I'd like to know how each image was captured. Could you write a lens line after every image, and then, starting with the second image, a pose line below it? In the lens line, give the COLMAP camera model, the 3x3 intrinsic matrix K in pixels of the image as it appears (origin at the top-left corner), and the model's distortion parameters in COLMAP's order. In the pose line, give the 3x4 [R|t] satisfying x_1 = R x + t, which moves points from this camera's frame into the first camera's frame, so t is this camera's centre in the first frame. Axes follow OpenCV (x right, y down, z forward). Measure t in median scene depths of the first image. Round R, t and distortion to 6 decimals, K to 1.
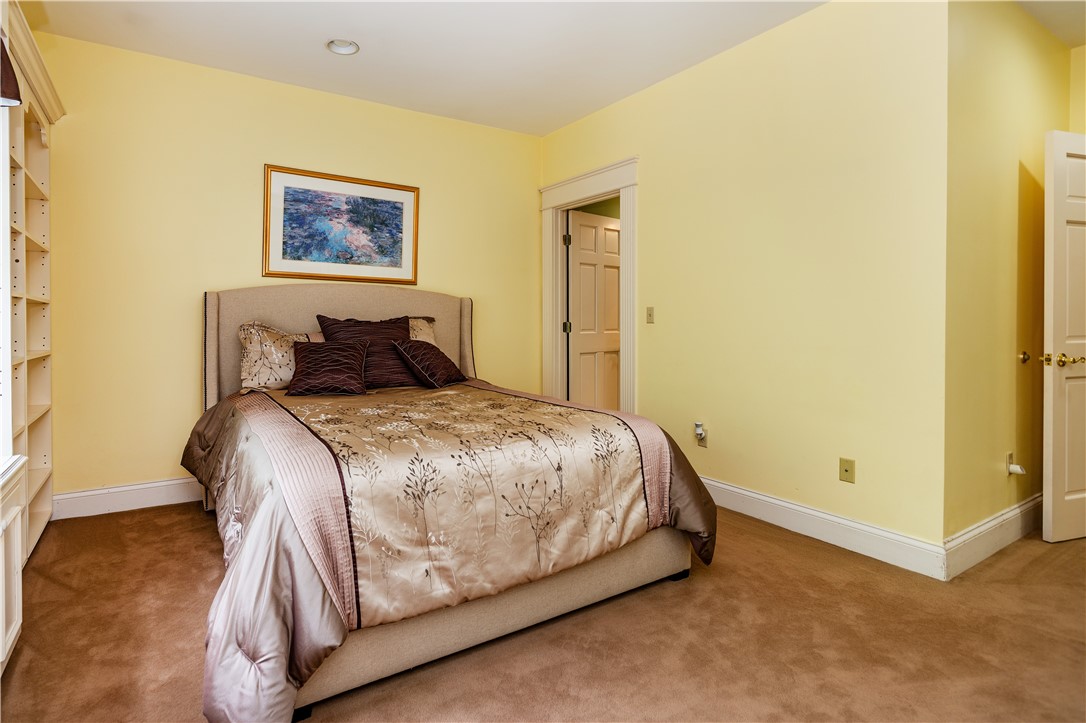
lens RADIAL K [[499.7, 0, 560.2], [0, 499.7, 326.0], [0, 0, 1]] dist [0.001987, 0.000007]
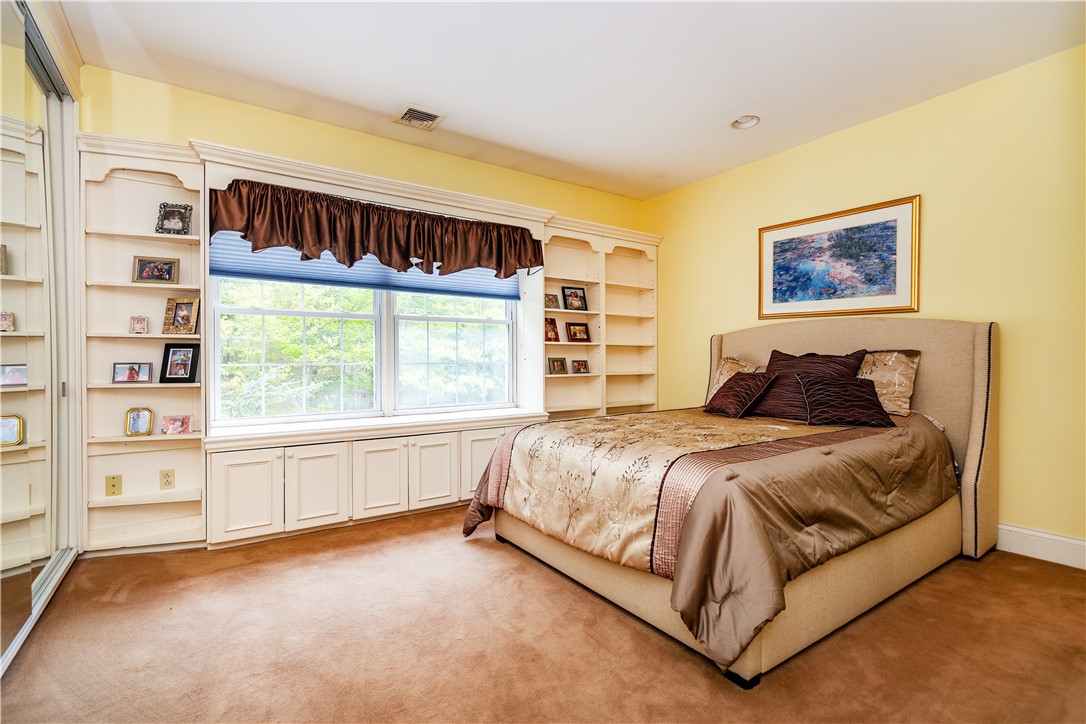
lens RADIAL K [[499.7, 0, 543.9], [0, 499.7, 360.3], [0, 0, 1]] dist [0.001987, 0.000007]
pose [[0.062794, 0.009898, -0.997977, 0.576536], [-0.007434, 0.999928, 0.009450, -0.005123], [0.997999, 0.006825, 0.062863, 0.368901]]
